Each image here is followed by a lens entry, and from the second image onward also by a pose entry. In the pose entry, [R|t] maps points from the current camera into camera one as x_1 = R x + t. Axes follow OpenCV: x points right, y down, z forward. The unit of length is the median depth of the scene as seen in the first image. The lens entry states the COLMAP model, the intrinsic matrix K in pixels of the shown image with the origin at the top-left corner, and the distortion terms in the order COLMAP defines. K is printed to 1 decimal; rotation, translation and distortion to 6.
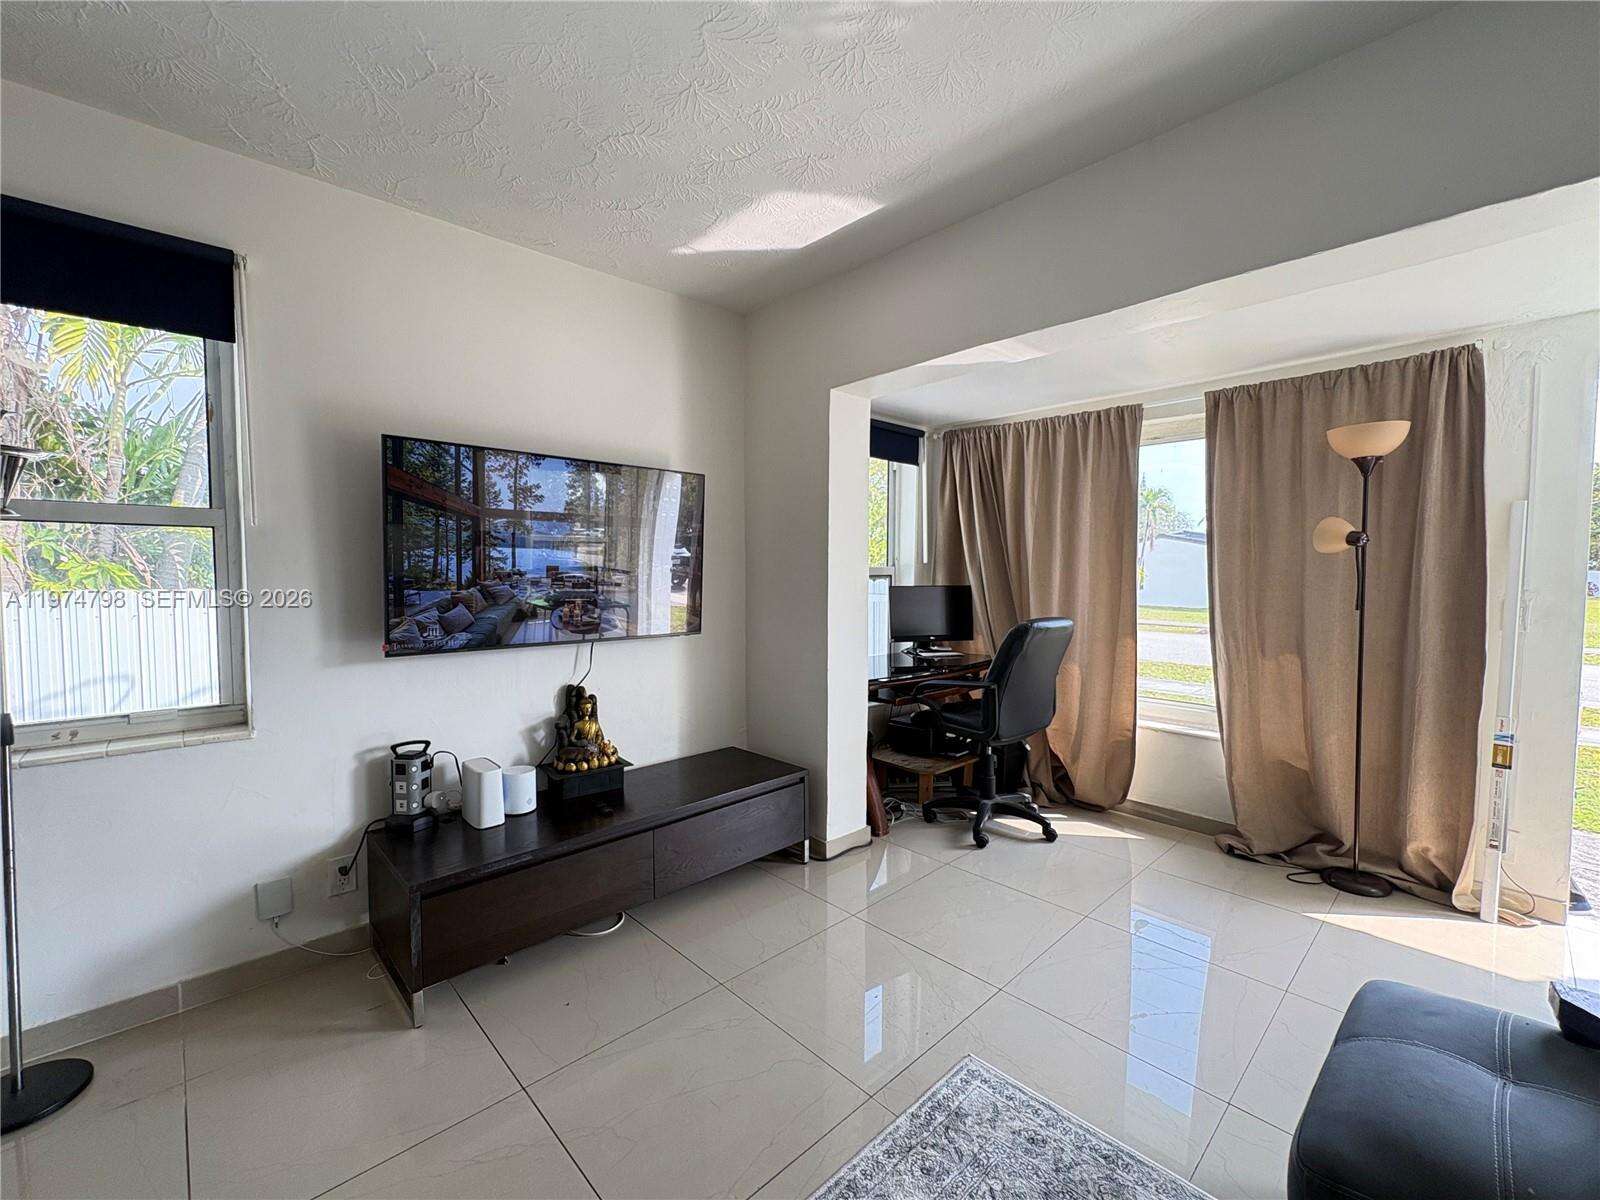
lens RADIAL K [[640.8, 0, 805.2], [0, 640.8, 594.4], [0, 0, 1]] dist [0.002700, -0.000635]
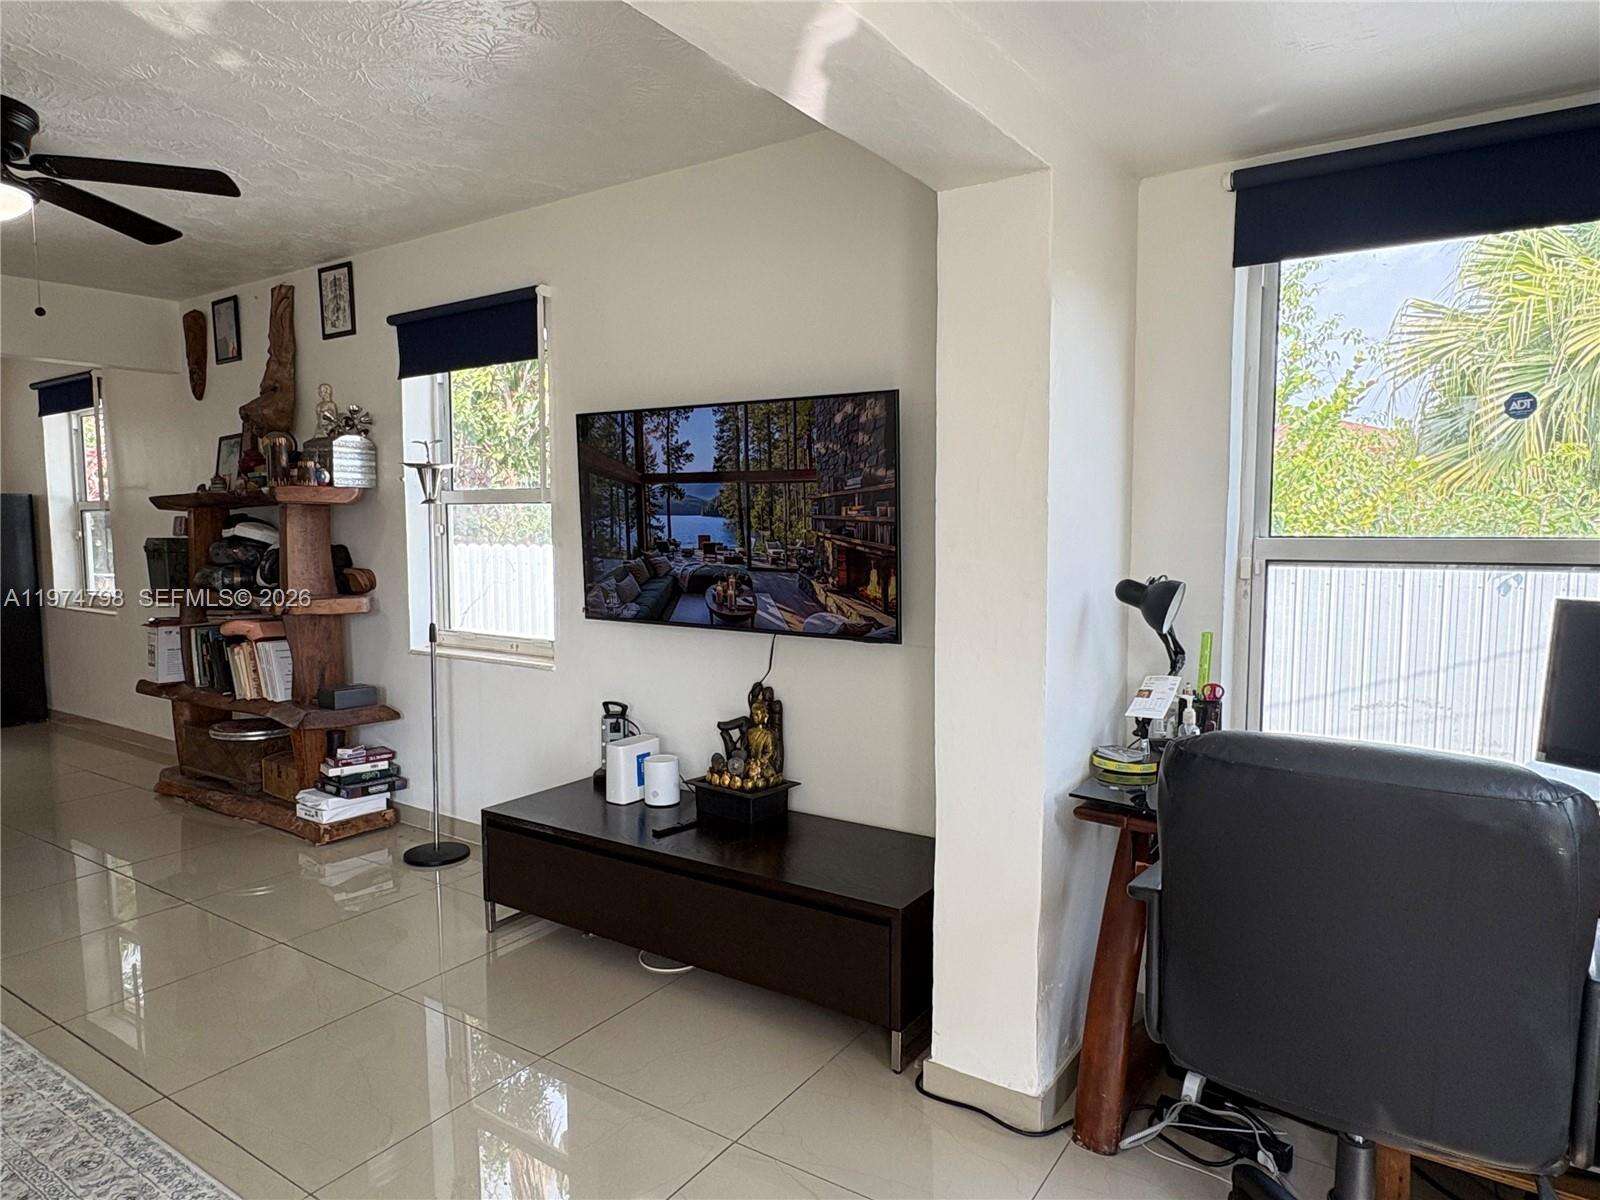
lens RADIAL K [[976.0, 0, 805.1], [0, 976.0, 605.3], [0, 0, 1]] dist [0.005404, 0.000474]
pose [[0.239044, 0.082001, -0.967540, 0.943049], [-0.038994, 0.996435, 0.074816, -0.057033], [0.970225, 0.019844, 0.241389, 0.863395]]
